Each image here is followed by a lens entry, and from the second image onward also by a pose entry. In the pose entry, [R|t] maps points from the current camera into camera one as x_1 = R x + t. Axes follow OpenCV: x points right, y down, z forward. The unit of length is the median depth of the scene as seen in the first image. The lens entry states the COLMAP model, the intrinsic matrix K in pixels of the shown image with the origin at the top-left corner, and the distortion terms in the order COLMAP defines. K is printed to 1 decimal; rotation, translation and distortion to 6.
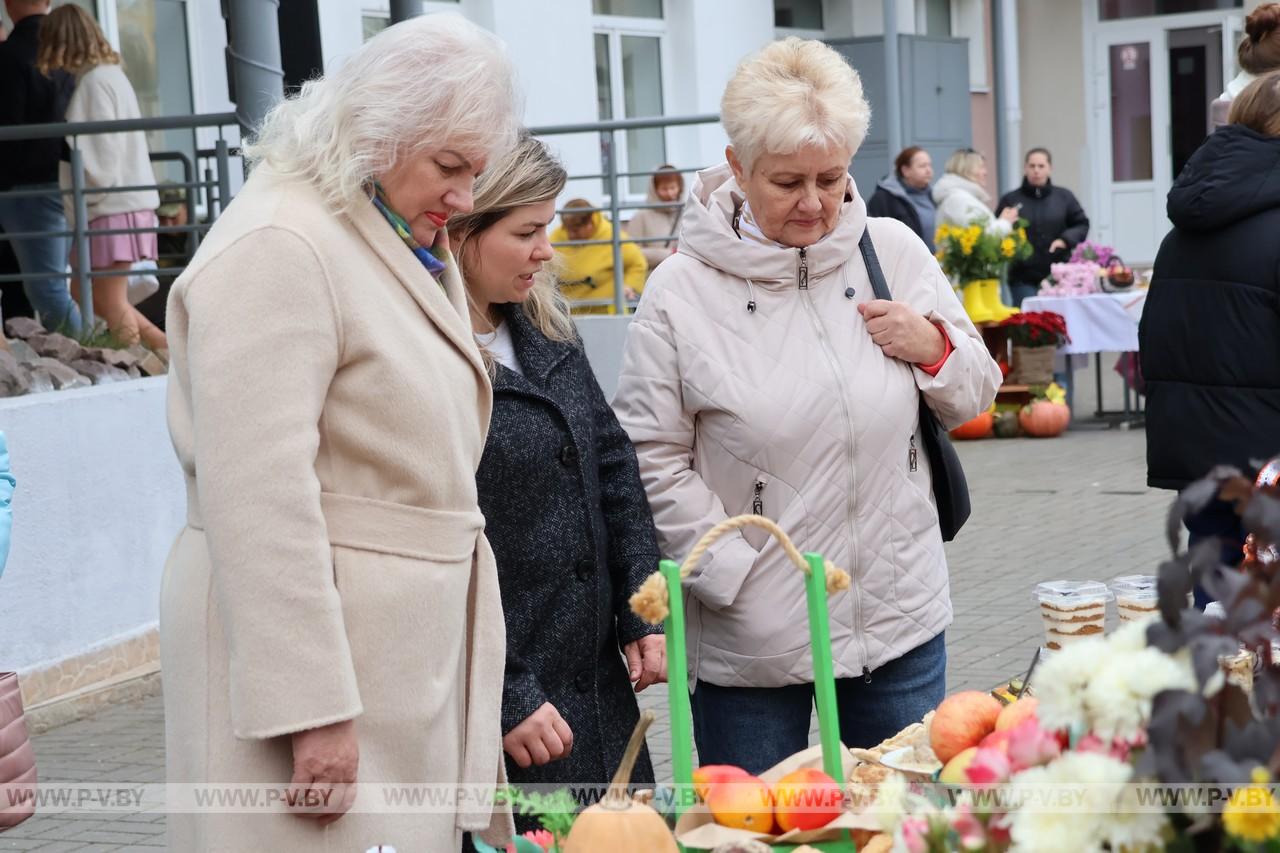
lens RADIAL K [[2272.8, 0, 640.0], [0, 2272.8, 426.5], [0, 0, 1]] dist [0.010737, -0.024453]
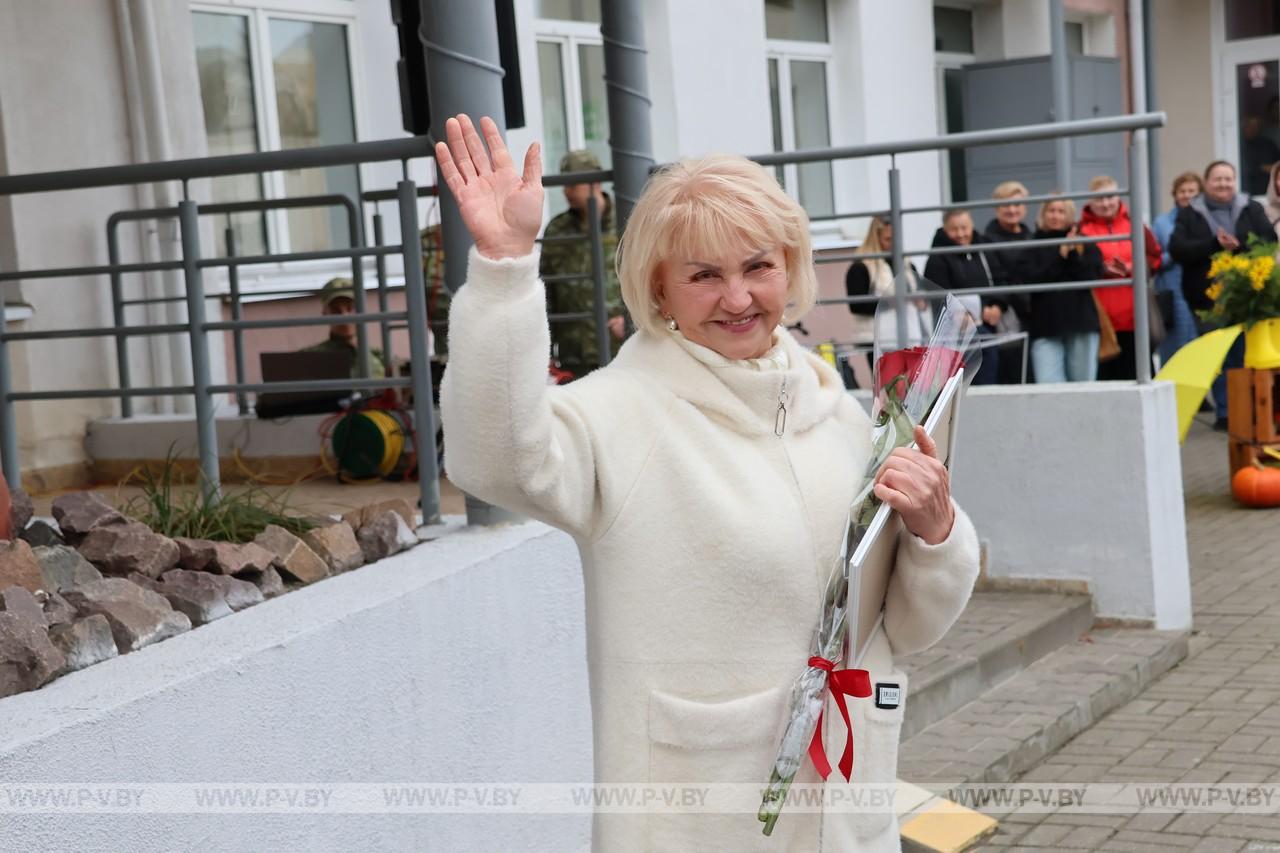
lens RADIAL K [[2272.8, 0, 640.0], [0, 2272.8, 426.5], [0, 0, 1]] dist [0.010737, -0.024453]
pose [[0.997290, -0.018797, -0.071124, -0.084005], [0.017878, 0.999749, -0.013534, -0.053061], [0.071361, 0.012226, 0.997376, 0.415323]]
